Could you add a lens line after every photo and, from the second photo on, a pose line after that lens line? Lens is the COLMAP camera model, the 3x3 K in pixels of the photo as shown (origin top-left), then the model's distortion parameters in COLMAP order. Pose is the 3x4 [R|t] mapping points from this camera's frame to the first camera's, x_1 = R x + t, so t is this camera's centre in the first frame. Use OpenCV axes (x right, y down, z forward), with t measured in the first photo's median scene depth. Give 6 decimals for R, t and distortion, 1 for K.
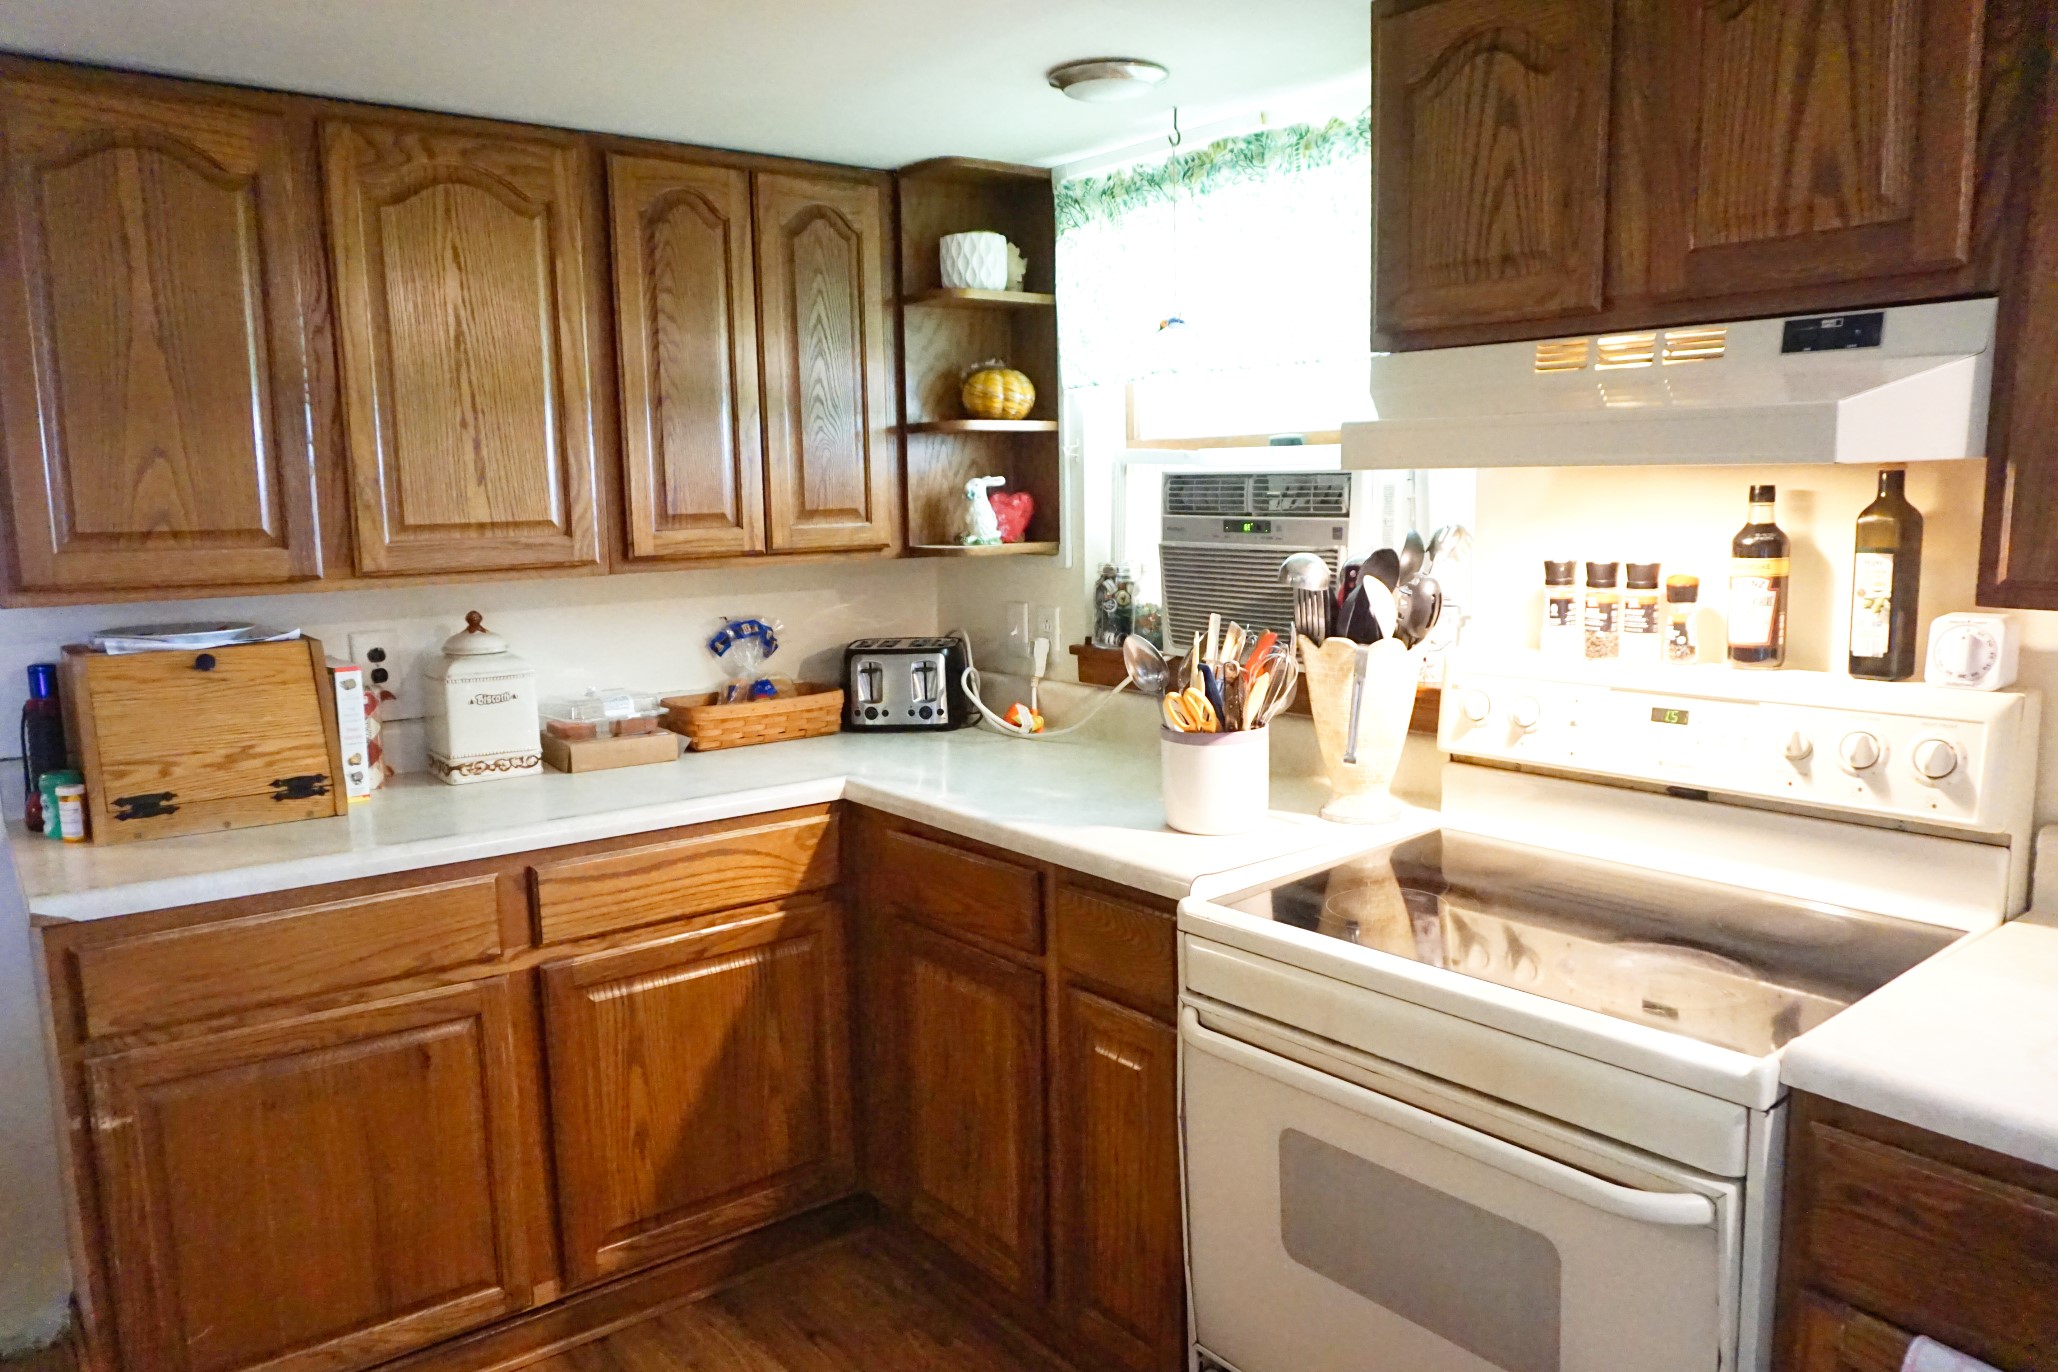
lens RADIAL K [[1433.8, 0, 1033.8], [0, 1433.8, 710.4], [0, 0, 1]] dist [-0.032735, 0.006067]
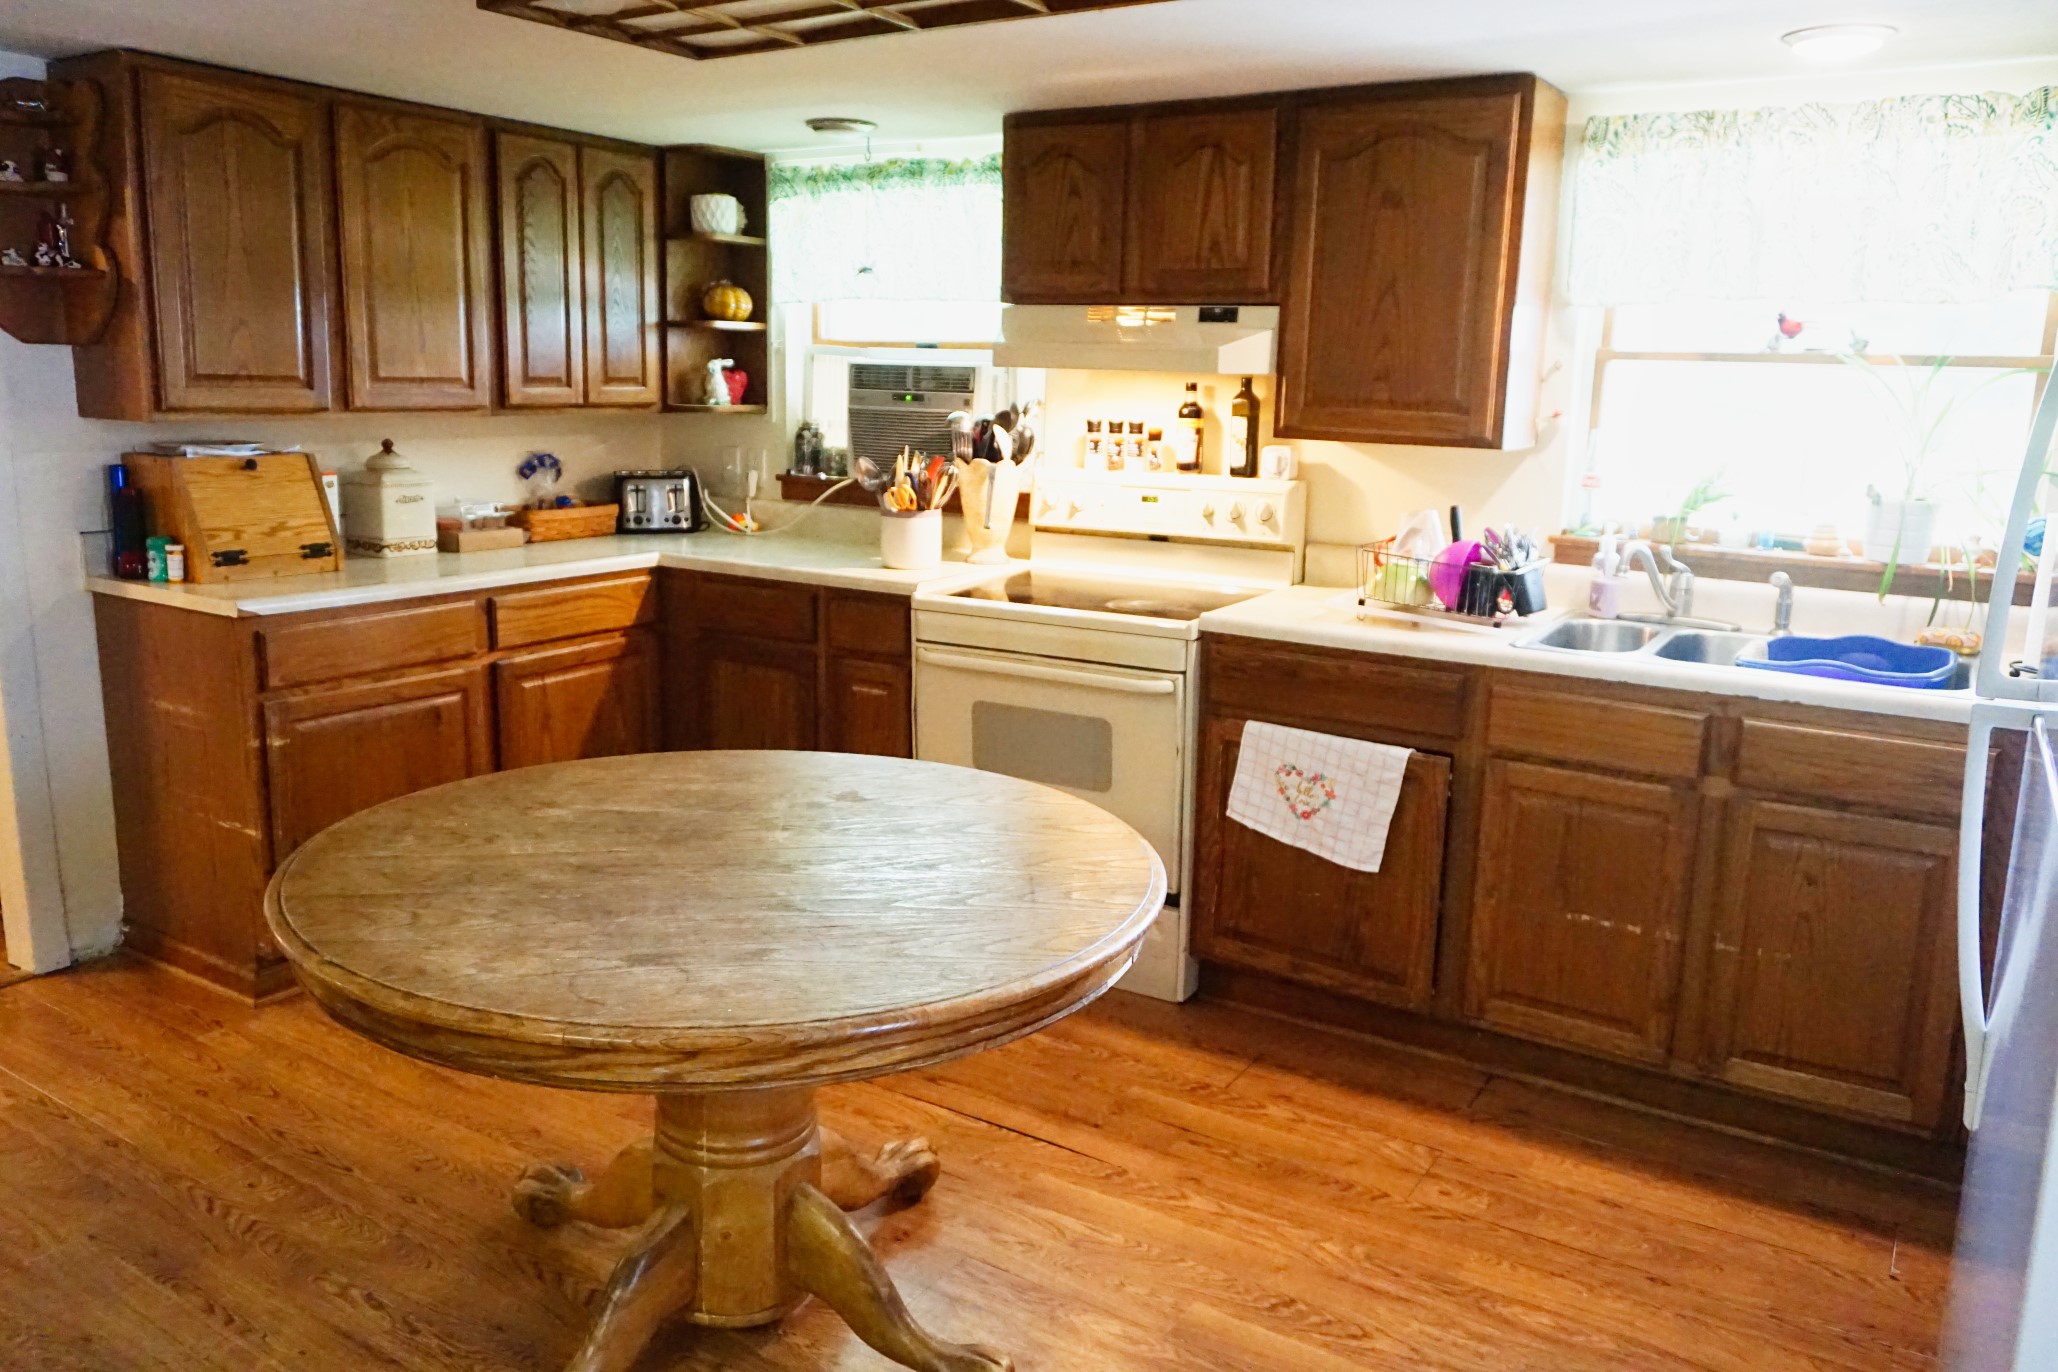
lens RADIAL K [[1474.7, 0, 1029.0], [0, 1474.7, 686.0], [0, 0, 1]] dist [-0.043089, 0.008622]
pose [[0.937452, -0.031623, 0.346677, -0.358139], [0.012425, 0.998271, 0.057459, 0.120396], [-0.347894, -0.049558, 0.936223, -0.727660]]
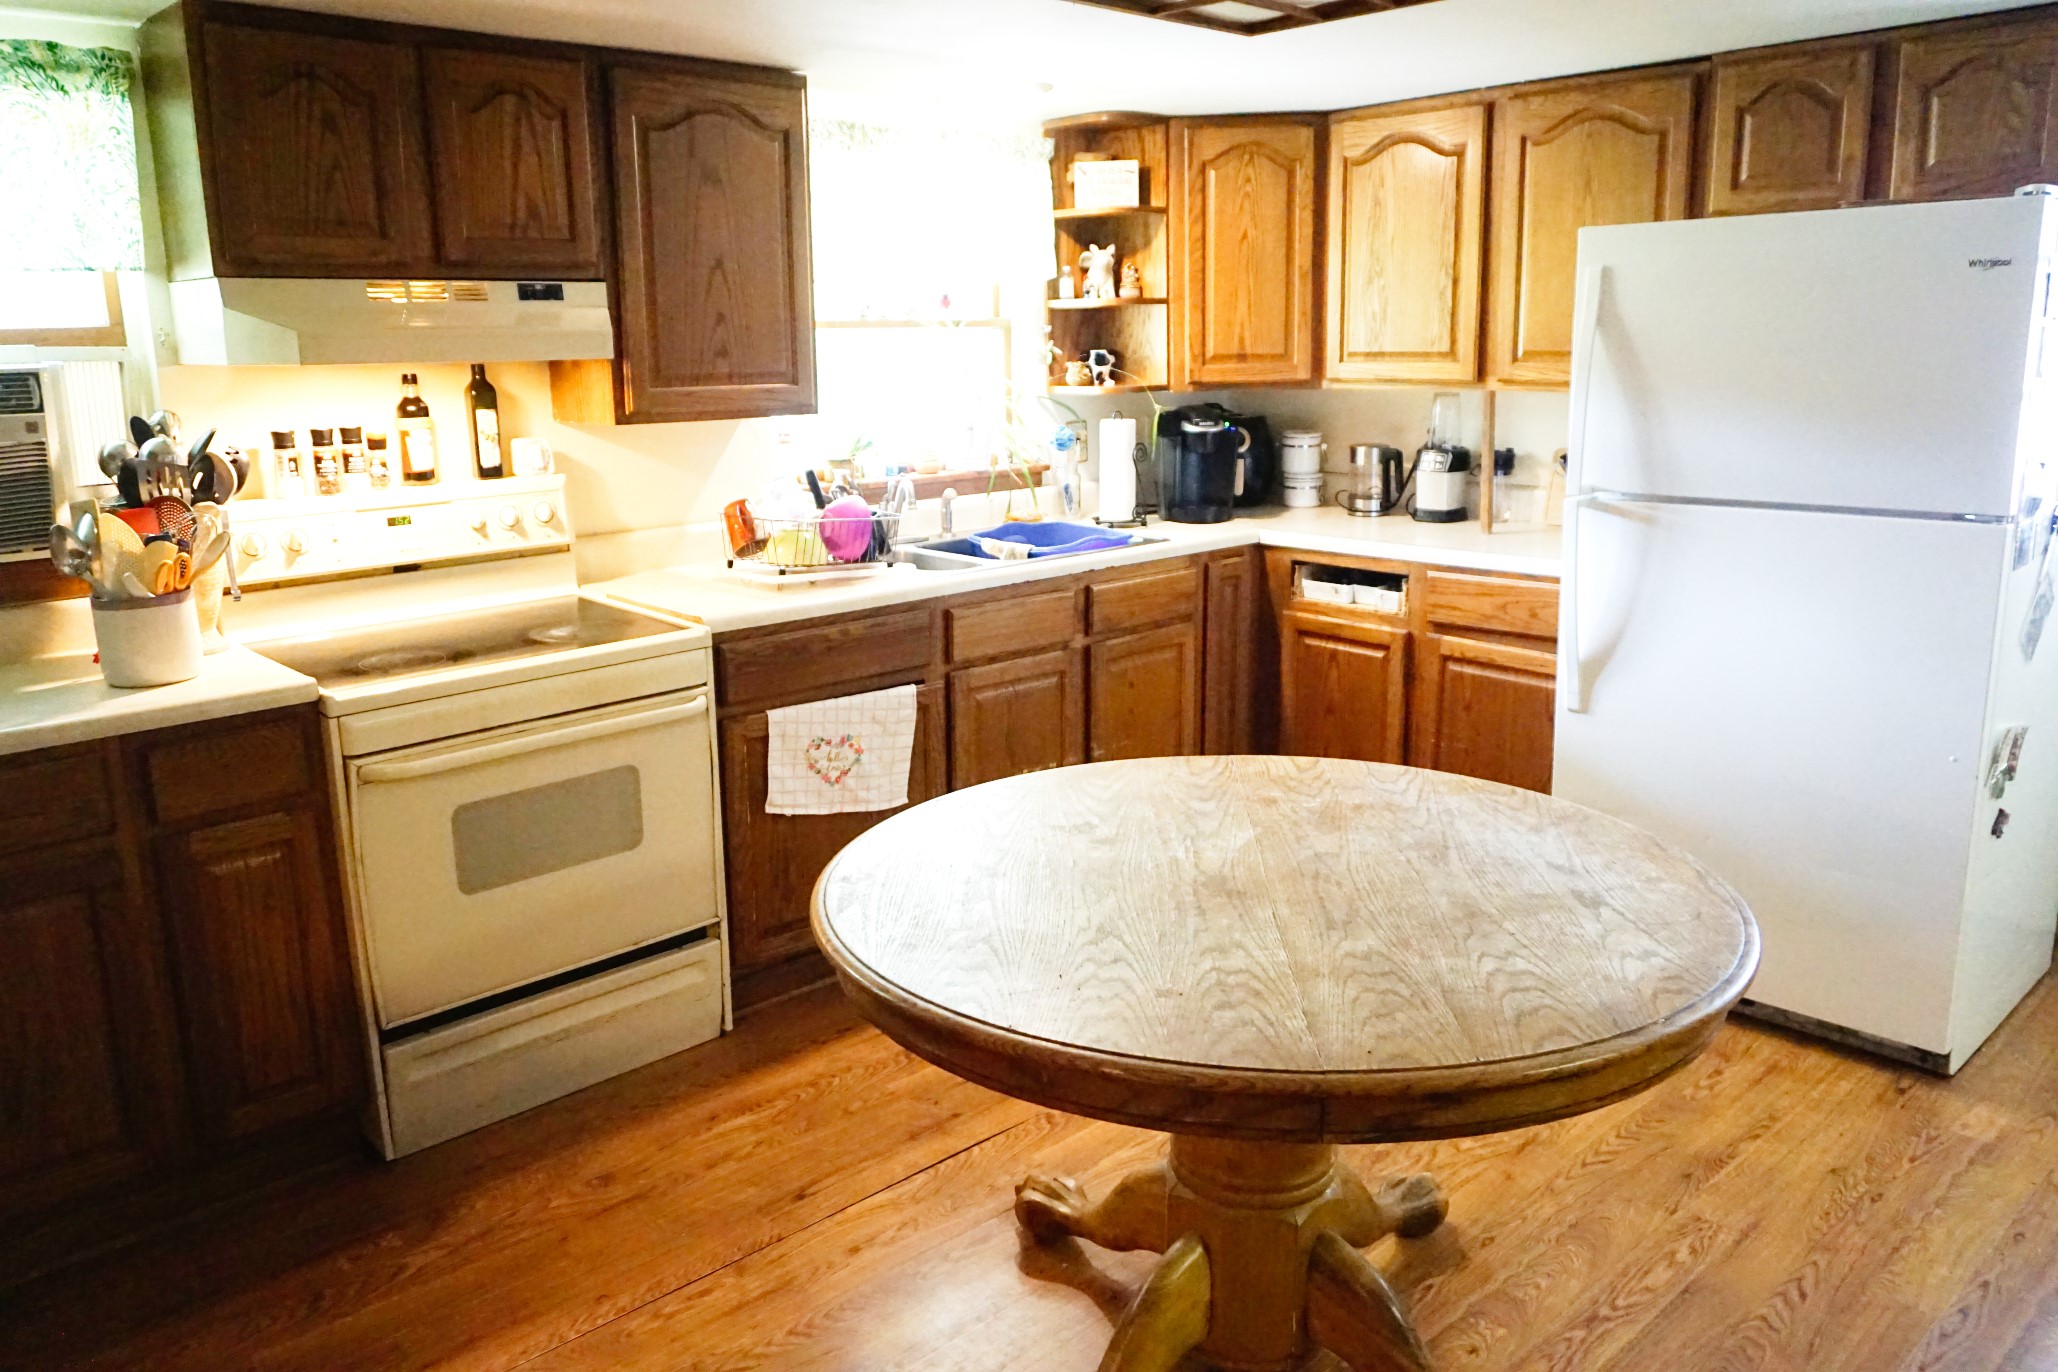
lens RADIAL K [[1474.7, 0, 1029.0], [0, 1474.7, 686.0], [0, 0, 1]] dist [-0.043089, 0.008622]
pose [[-0.083893, -0.213761, 0.973277, -1.037387], [0.169230, 0.959476, 0.225317, -0.056912], [-0.982000, 0.183610, -0.044319, 0.349008]]
